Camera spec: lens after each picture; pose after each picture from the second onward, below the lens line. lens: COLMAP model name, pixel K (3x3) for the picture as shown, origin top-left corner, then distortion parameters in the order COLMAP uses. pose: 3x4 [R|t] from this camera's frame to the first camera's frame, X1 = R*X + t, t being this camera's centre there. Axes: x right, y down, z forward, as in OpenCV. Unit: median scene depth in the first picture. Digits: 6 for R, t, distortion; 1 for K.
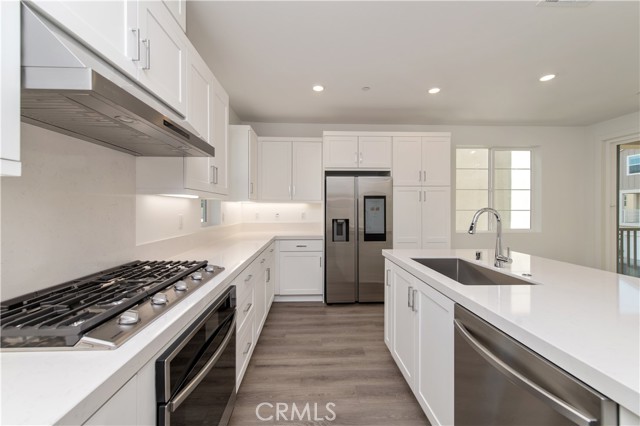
lens RADIAL K [[250.4, 0, 321.1], [0, 250.4, 211.5], [0, 0, 1]] dist [0.016635, -0.004100]
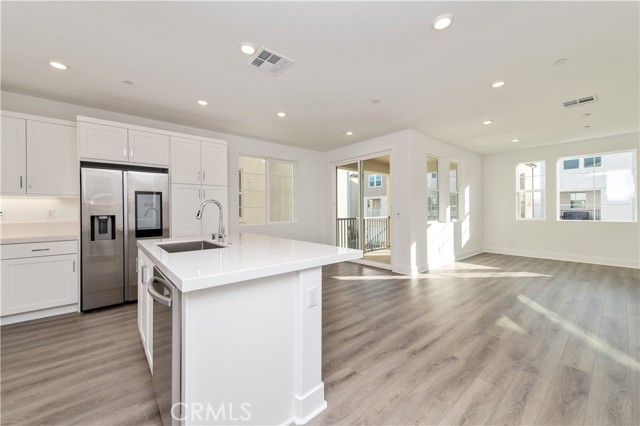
lens RADIAL K [[250.4, 0, 321.1], [0, 250.4, 211.5], [0, 0, 1]] dist [0.016635, -0.004100]
pose [[0.791282, -0.009897, 0.611372, 0.142264], [0.014277, 0.999895, -0.002292, 0.029021], [-0.611285, 0.010542, 0.791340, -0.218428]]
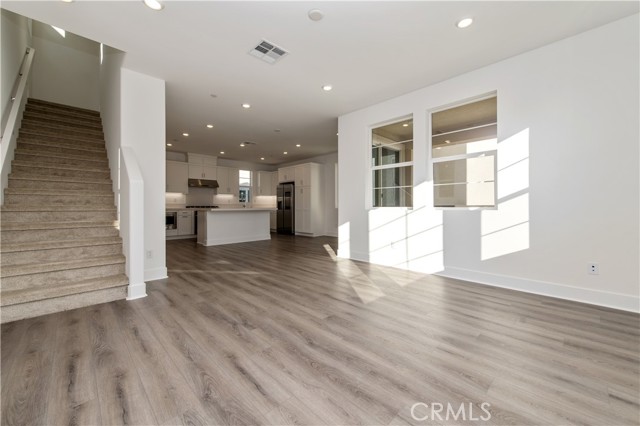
lens RADIAL K [[252.2, 0, 321.5], [0, 252.2, 207.1], [0, 0, 1]] dist [0.010326, -0.000187]
pose [[0.668206, -0.001508, -0.743975, 2.363454], [-0.002693, 0.999986, -0.004445, 0.105675], [0.743972, 0.004973, 0.668192, -0.466122]]
